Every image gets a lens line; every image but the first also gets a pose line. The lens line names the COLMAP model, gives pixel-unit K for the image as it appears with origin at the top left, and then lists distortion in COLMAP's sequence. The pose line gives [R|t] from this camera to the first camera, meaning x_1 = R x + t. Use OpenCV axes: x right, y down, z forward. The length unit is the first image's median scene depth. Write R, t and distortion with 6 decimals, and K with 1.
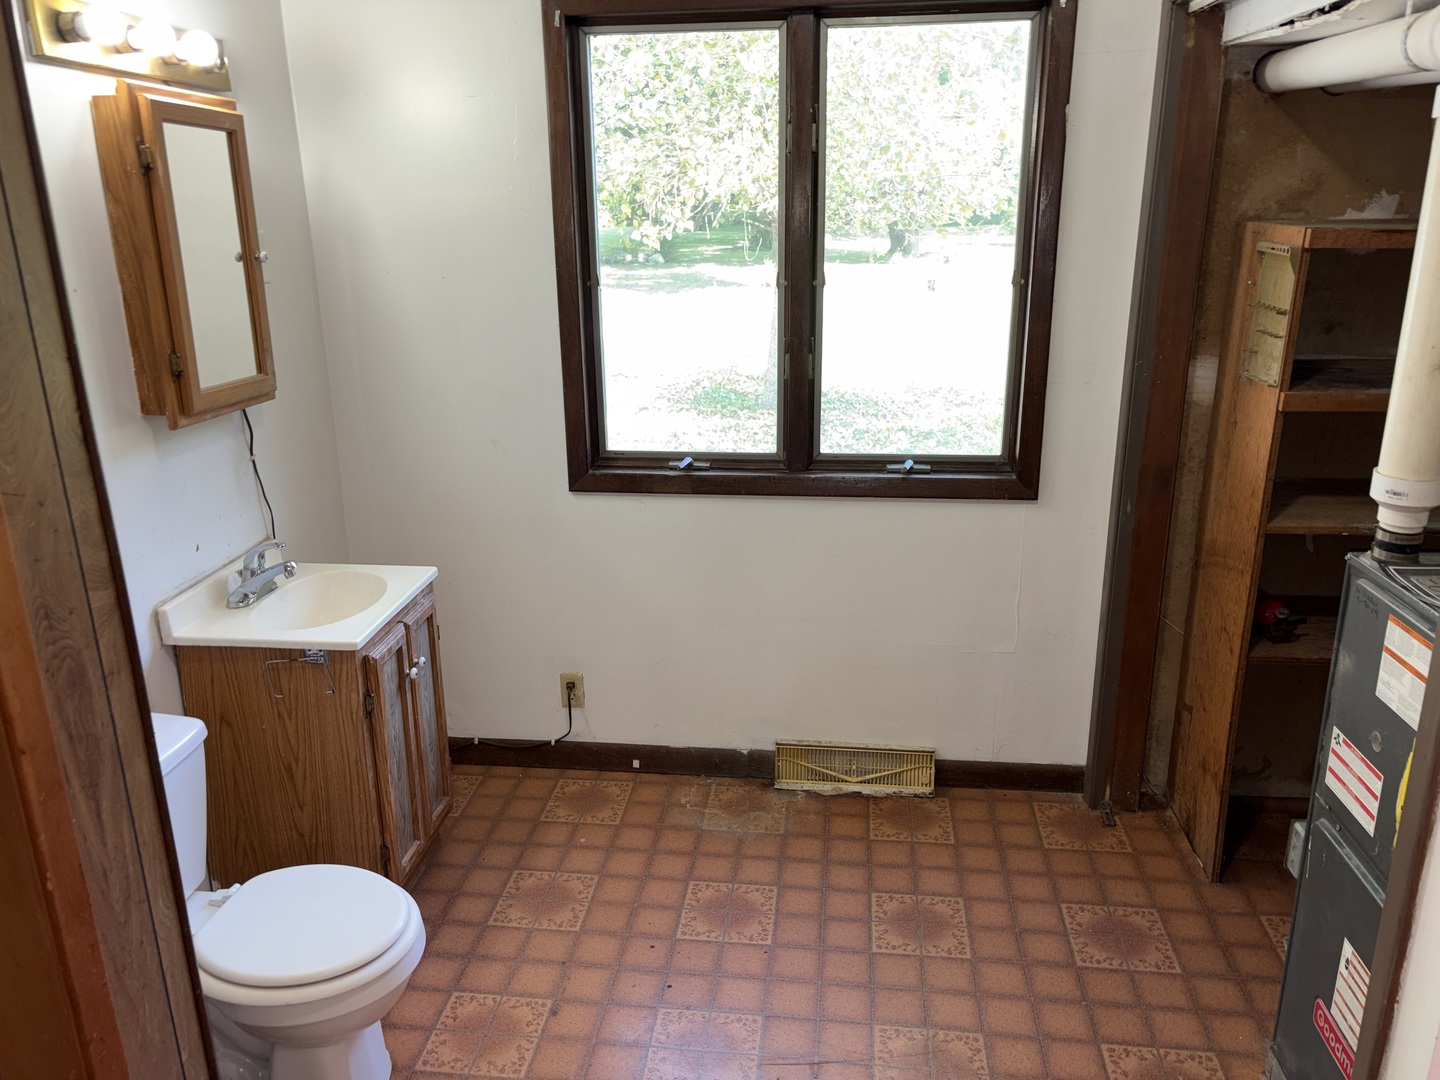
lens RADIAL K [[1088.7, 0, 720.0], [0, 1088.7, 540.0], [0, 0, 1]] dist [0.069259, -0.085603]
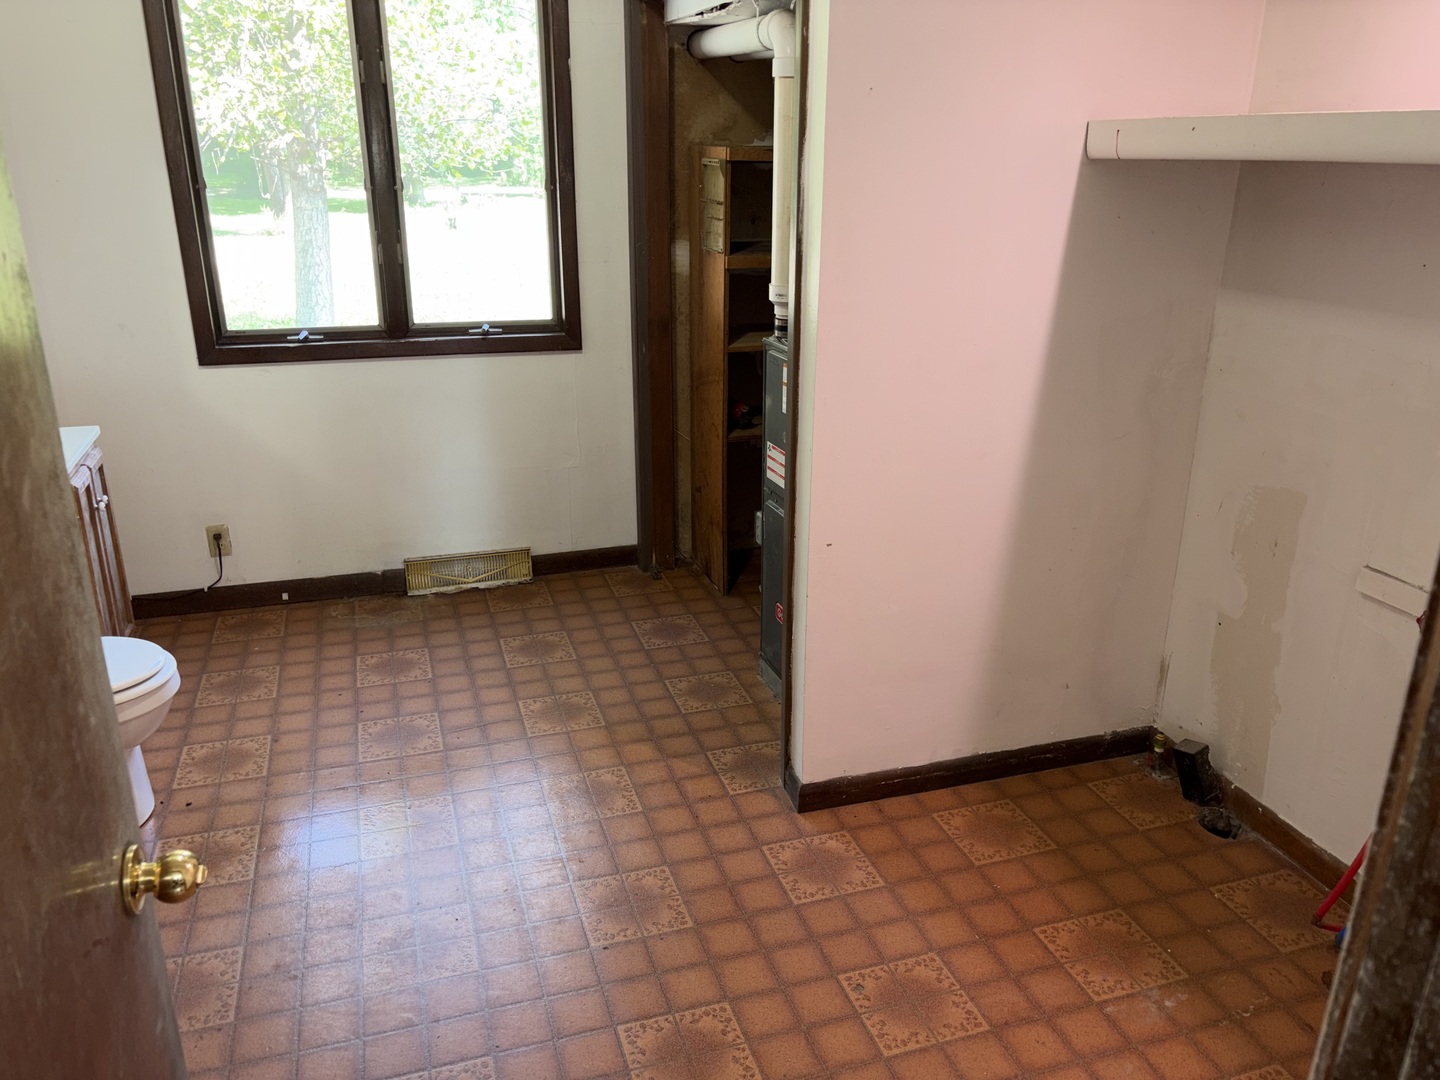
lens RADIAL K [[1088.1, 0, 746.4], [0, 1088.1, 538.6], [0, 0, 1]] dist [0.002464, -0.003720]
pose [[0.900908, -0.126061, 0.415299, -0.132667], [0.108248, 0.991913, 0.066266, 0.143193], [-0.420294, -0.014744, 0.907268, -0.359497]]
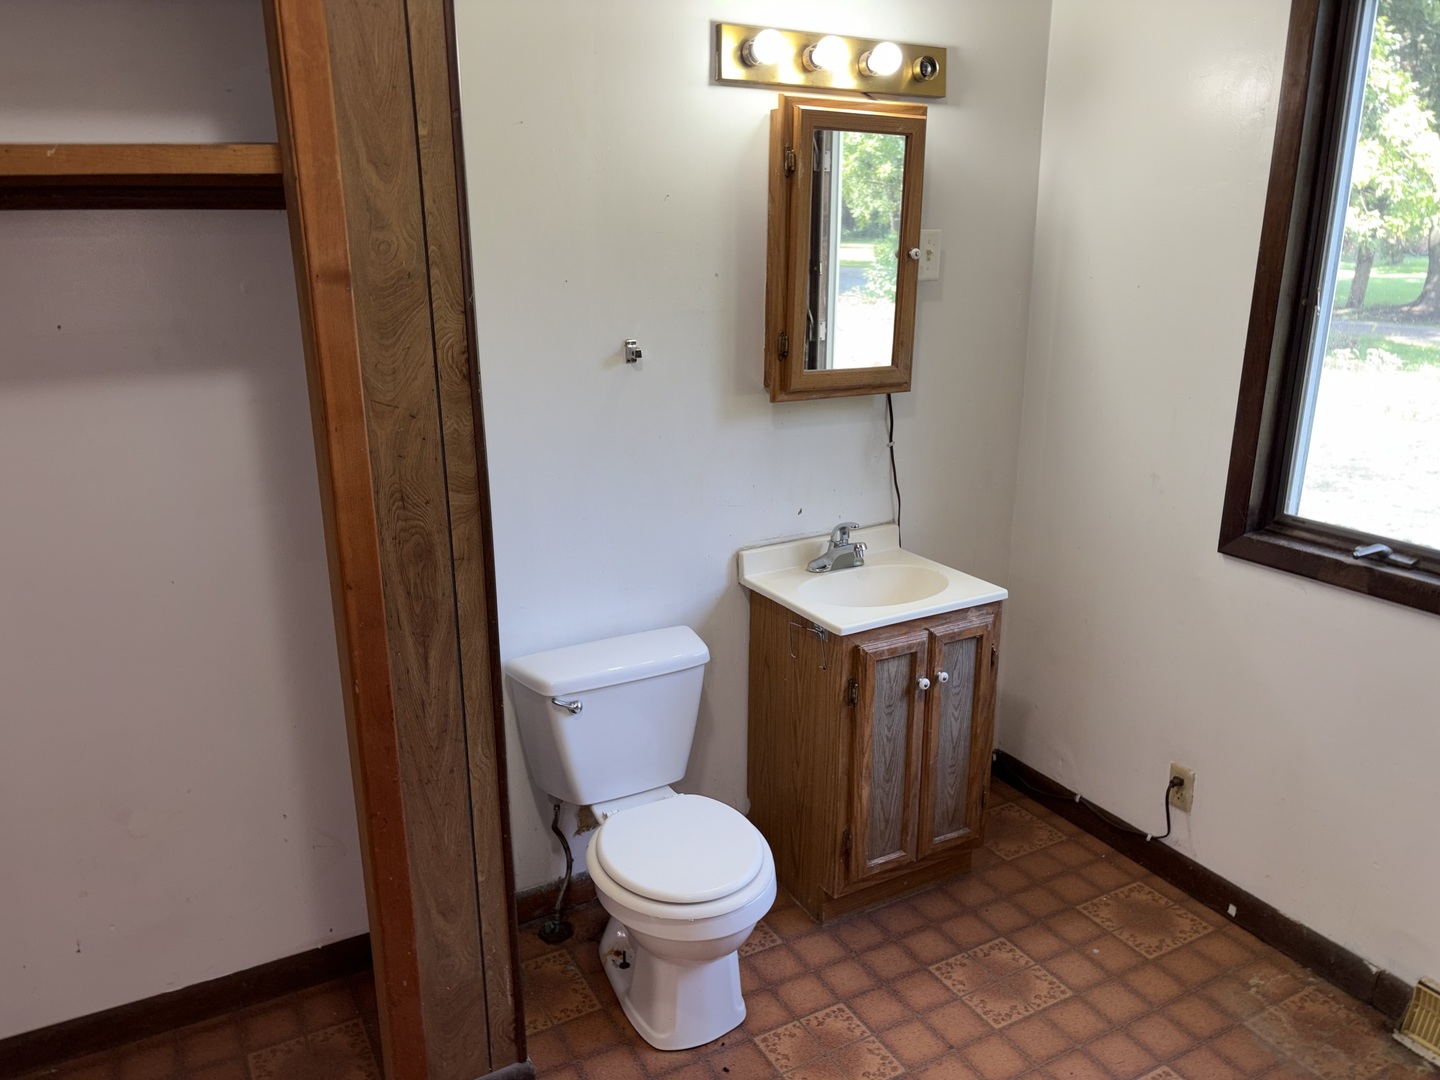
lens RADIAL K [[1090.3, 0, 720.0], [0, 1090.3, 540.0], [0, 0, 1]] dist [0.038600, -0.033230]
pose [[0.584457, 0.231985, -0.777556, 0.318186], [-0.242129, 0.964464, 0.105752, -0.056344], [0.774457, 0.126461, 0.619858, 0.229263]]
